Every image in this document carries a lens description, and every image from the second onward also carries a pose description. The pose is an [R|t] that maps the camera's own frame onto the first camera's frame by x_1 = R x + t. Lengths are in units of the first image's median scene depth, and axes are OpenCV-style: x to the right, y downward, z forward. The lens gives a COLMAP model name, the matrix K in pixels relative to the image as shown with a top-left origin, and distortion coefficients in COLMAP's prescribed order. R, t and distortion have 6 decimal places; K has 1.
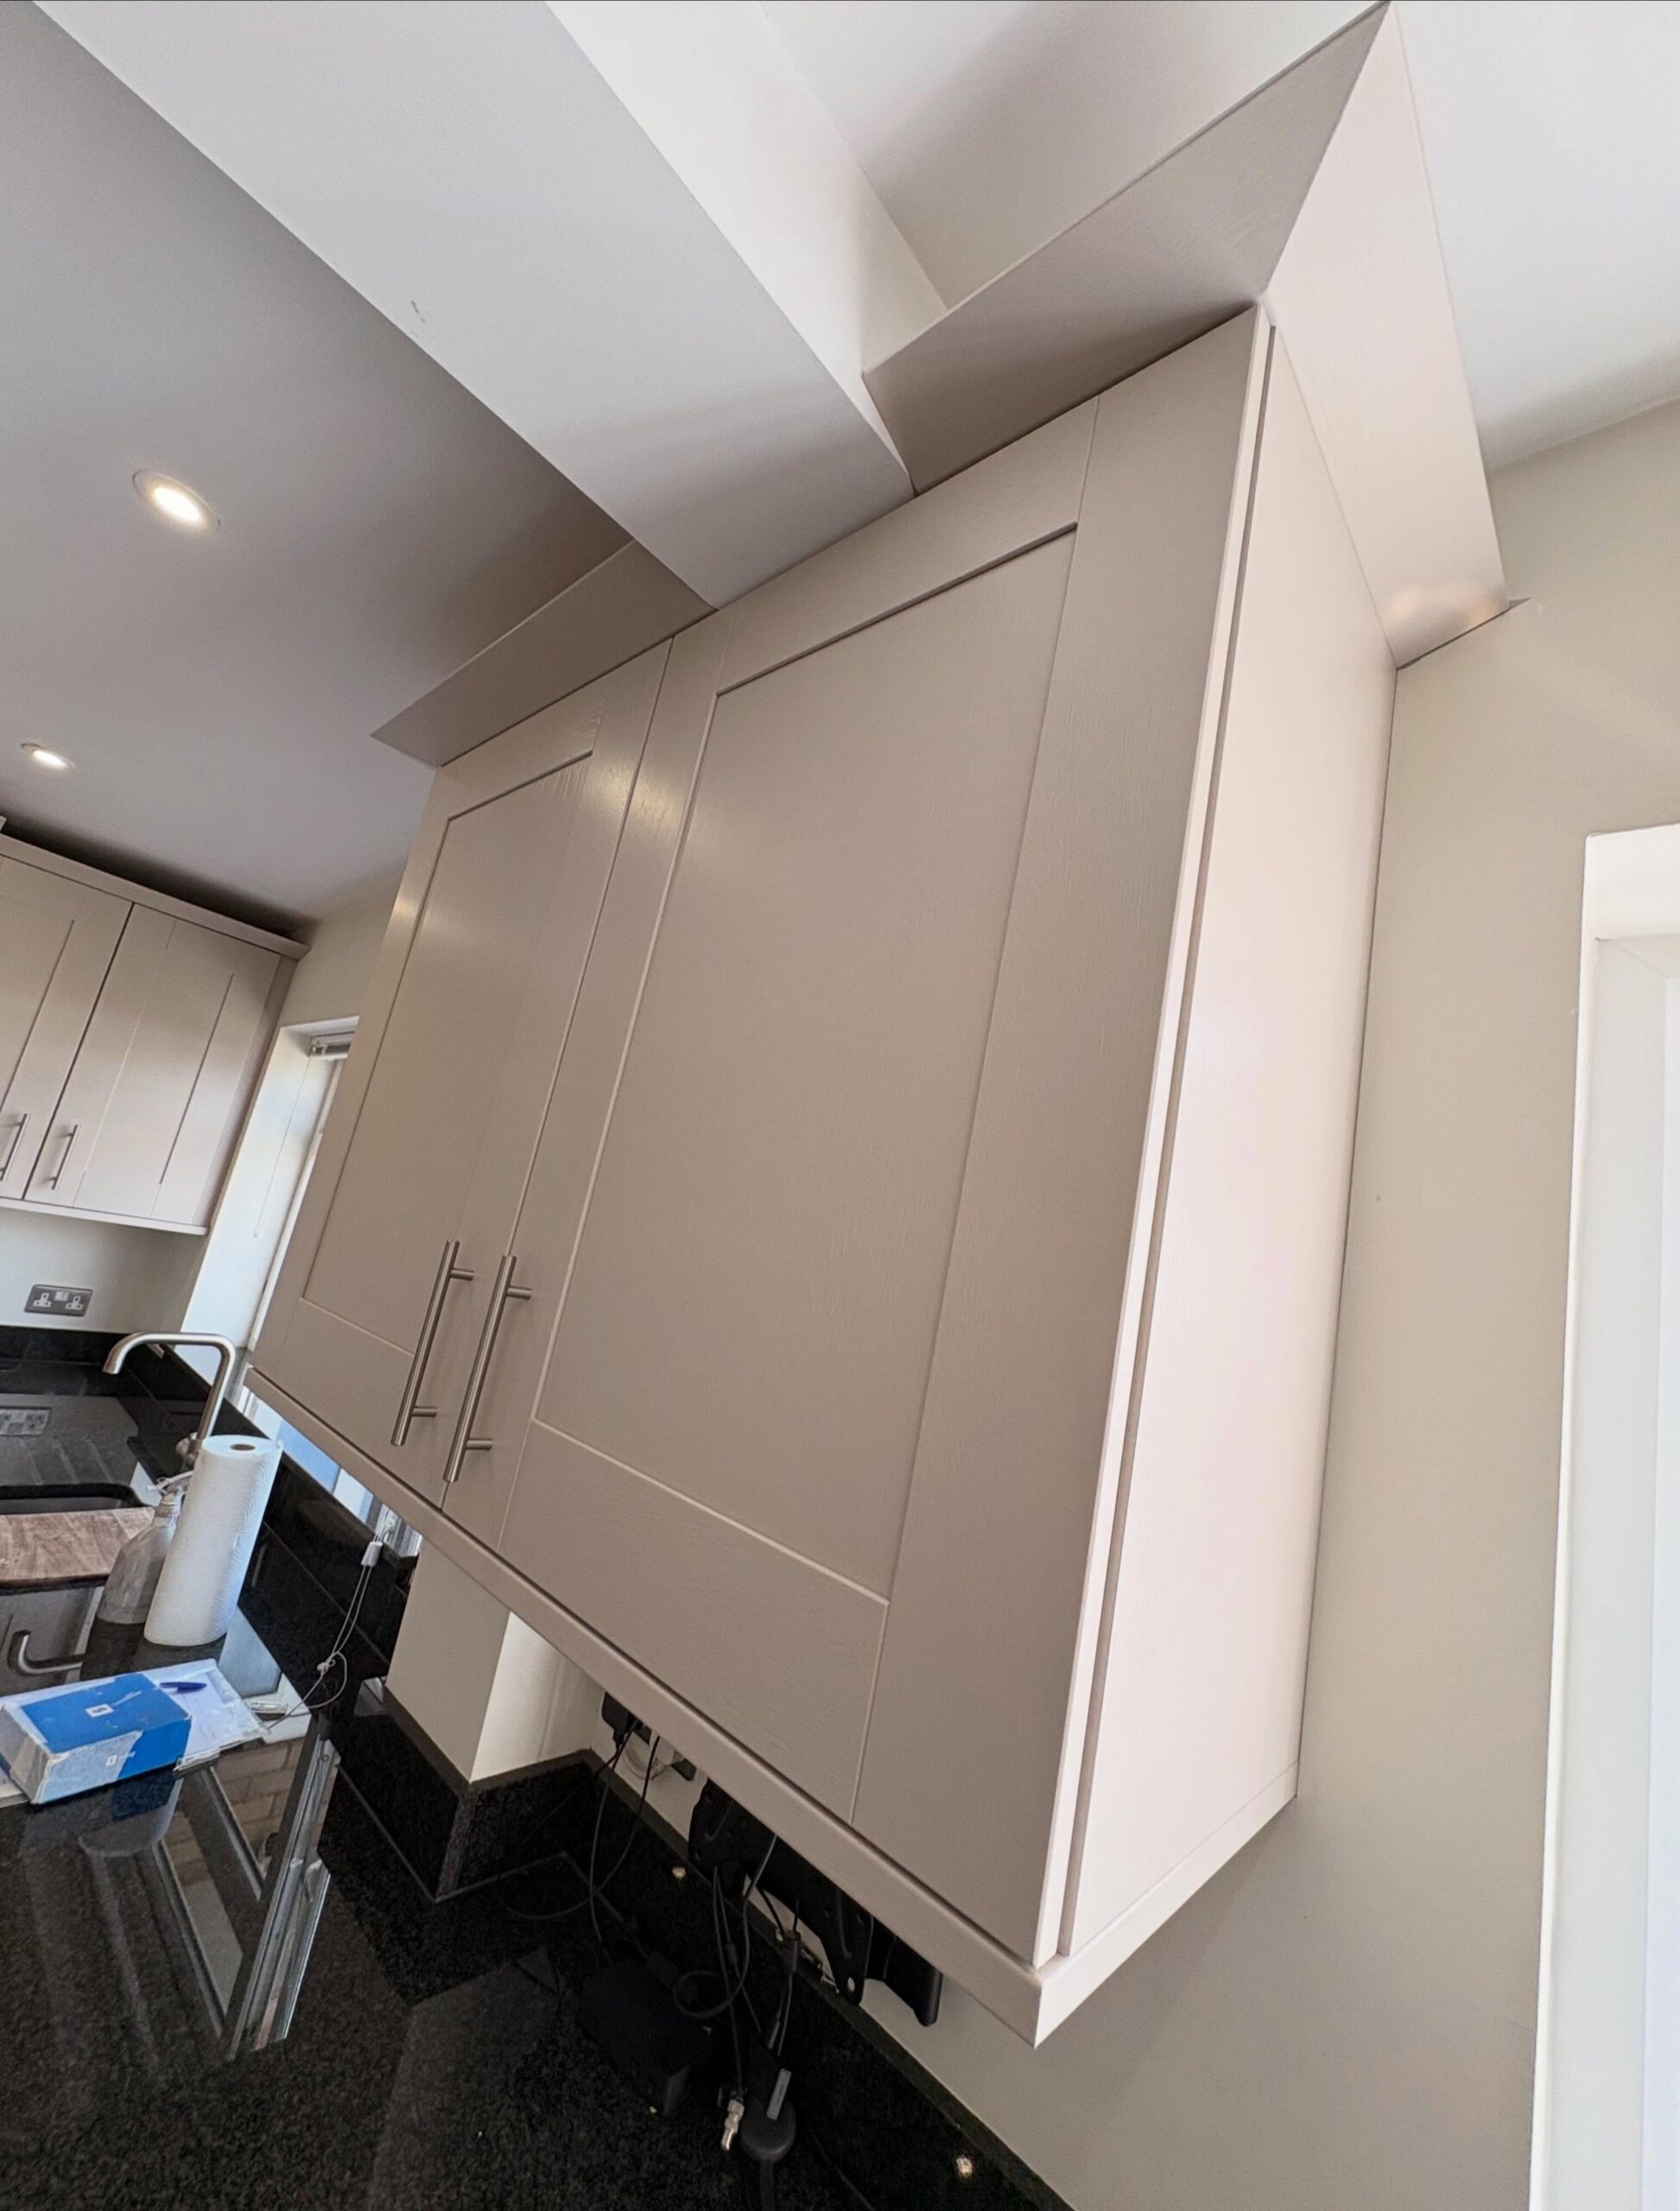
lens RADIAL K [[888.2, 0, 840.0], [0, 888.2, 1105.5], [0, 0, 1]] dist [-0.000529, -0.000435]
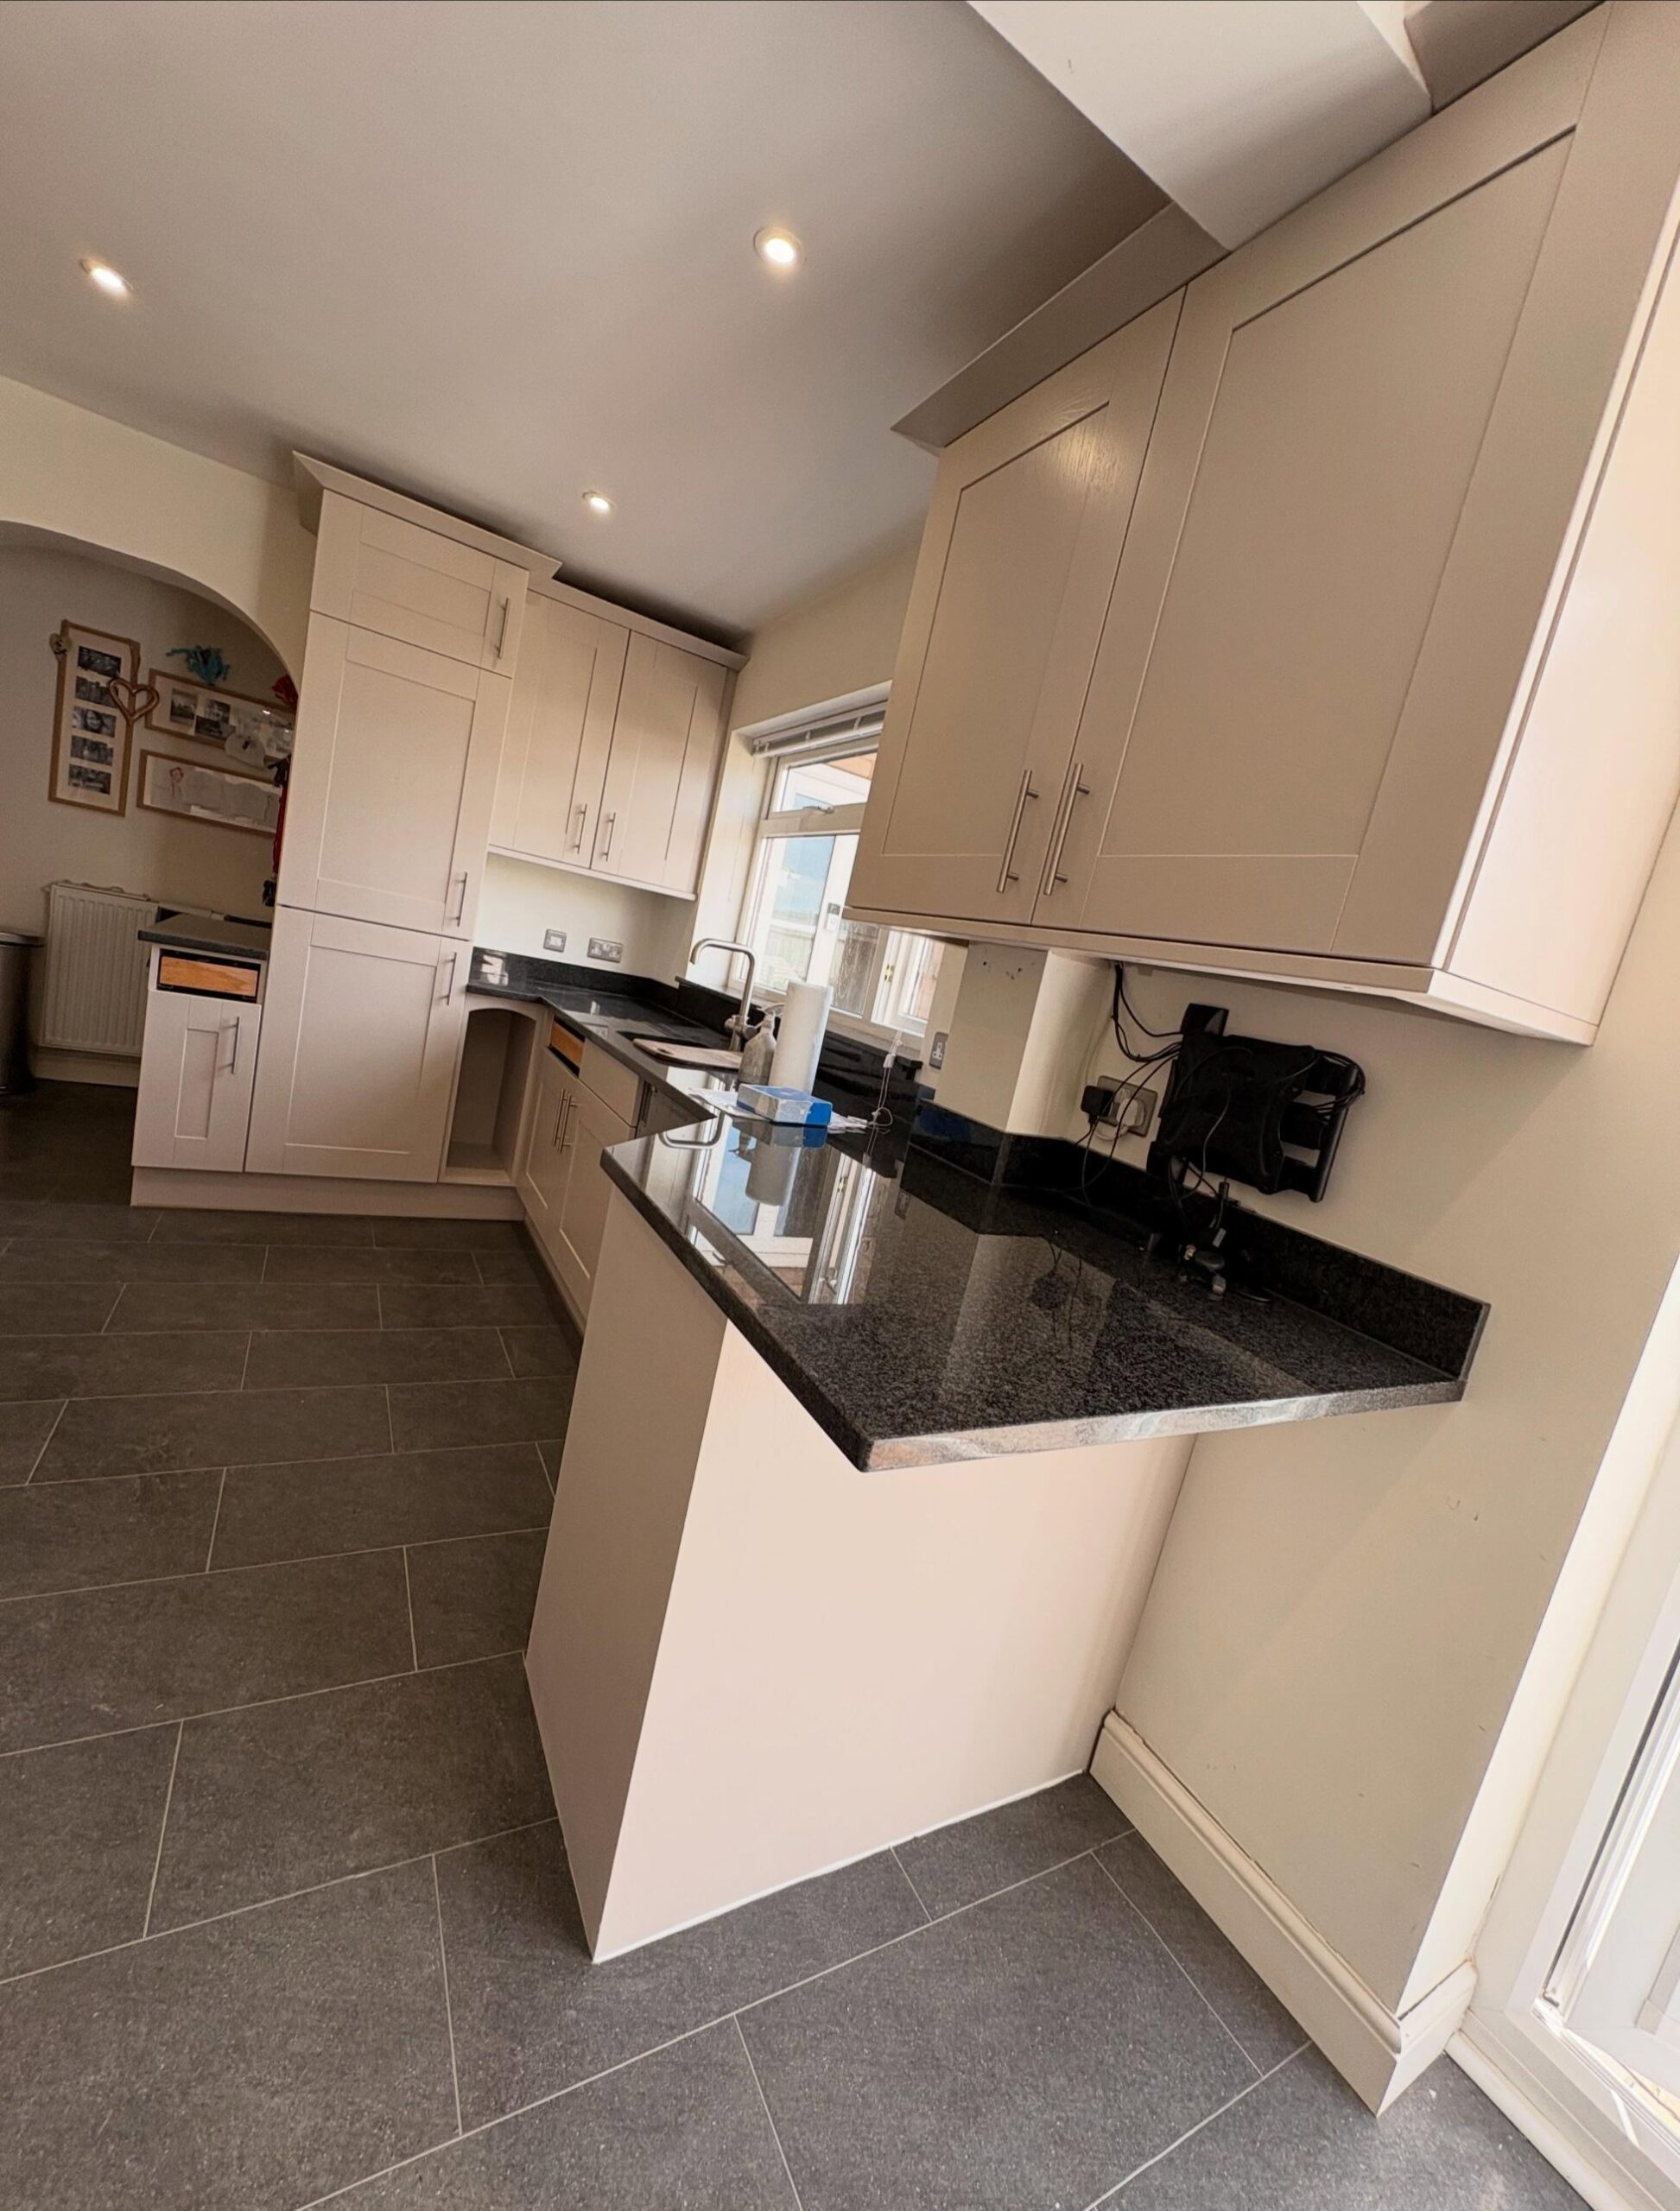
lens RADIAL K [[888.2, 0, 840.0], [0, 888.2, 1105.5], [0, 0, 1]] dist [-0.000529, -0.000435]
pose [[0.946582, 0.055360, -0.317676, -0.122048], [0.034169, 0.962387, 0.269524, 0.167240], [0.320648, -0.265981, 0.909087, -0.424887]]
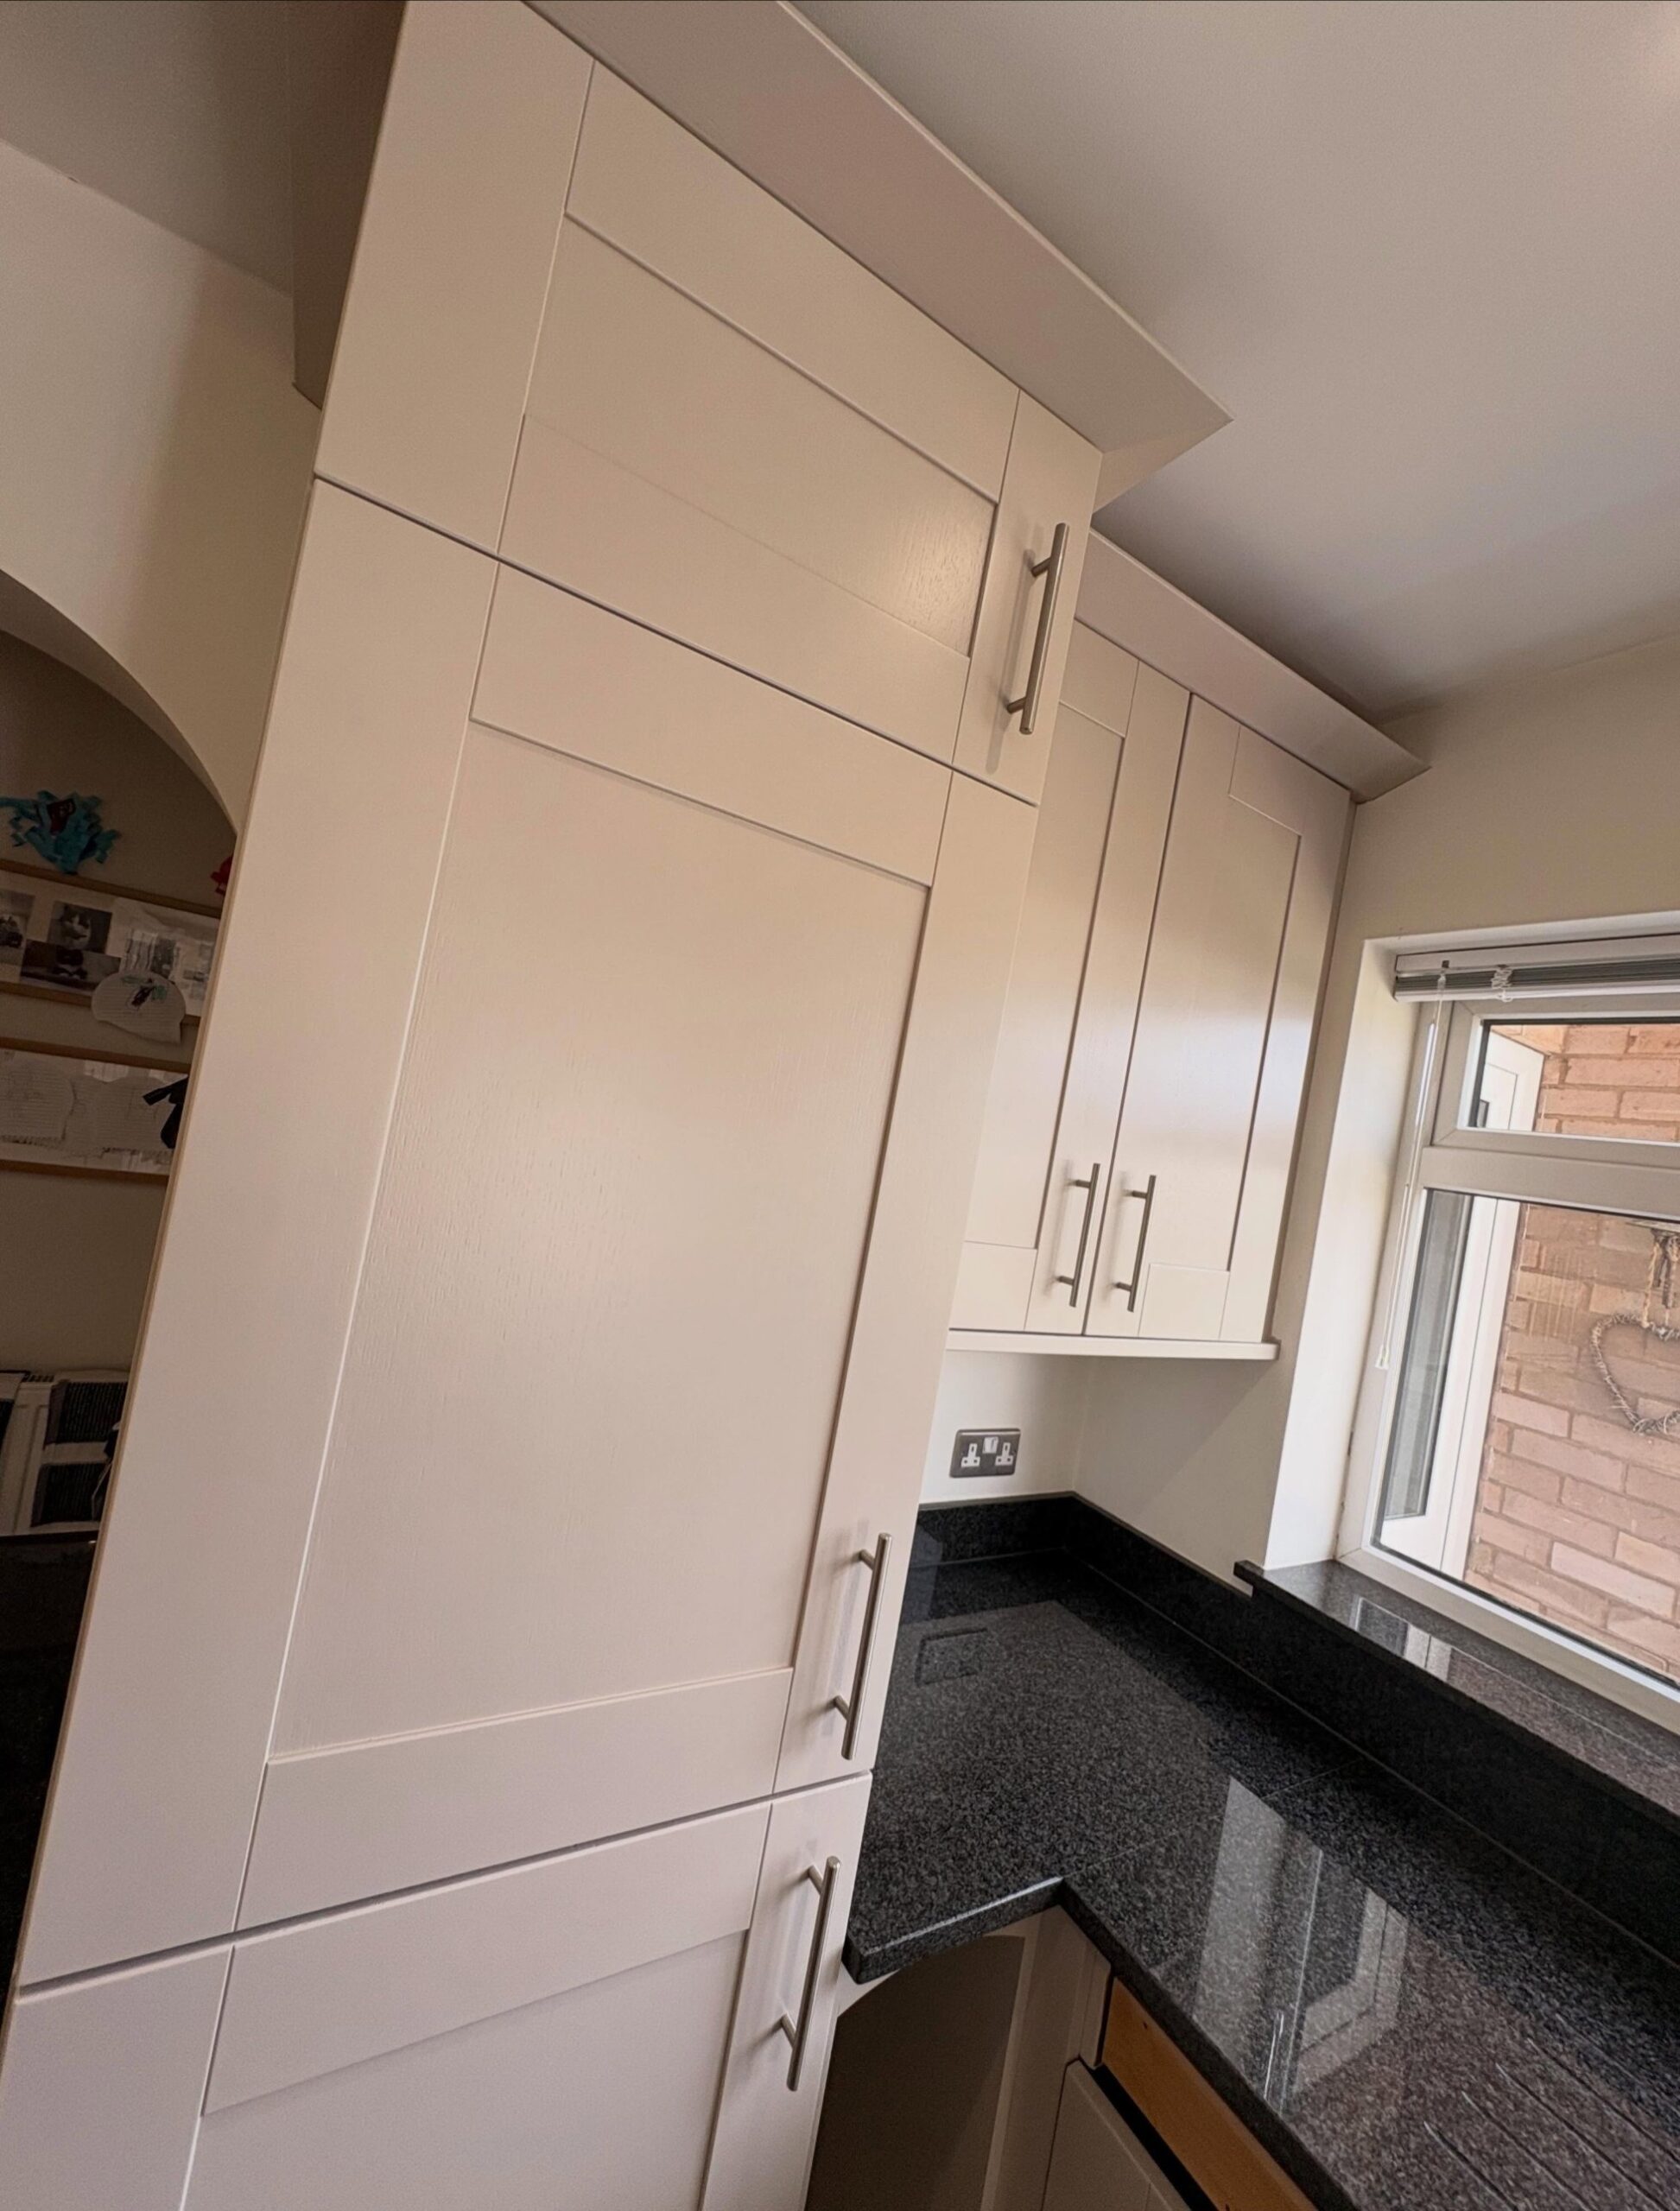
lens RADIAL K [[888.2, 0, 840.0], [0, 888.2, 1105.5], [0, 0, 1]] dist [-0.000529, -0.000435]
pose [[0.955581, -0.038919, -0.292147, -1.486602], [0.069343, 0.993105, 0.094516, -0.121314], [0.286455, -0.110576, 0.951691, 0.842538]]
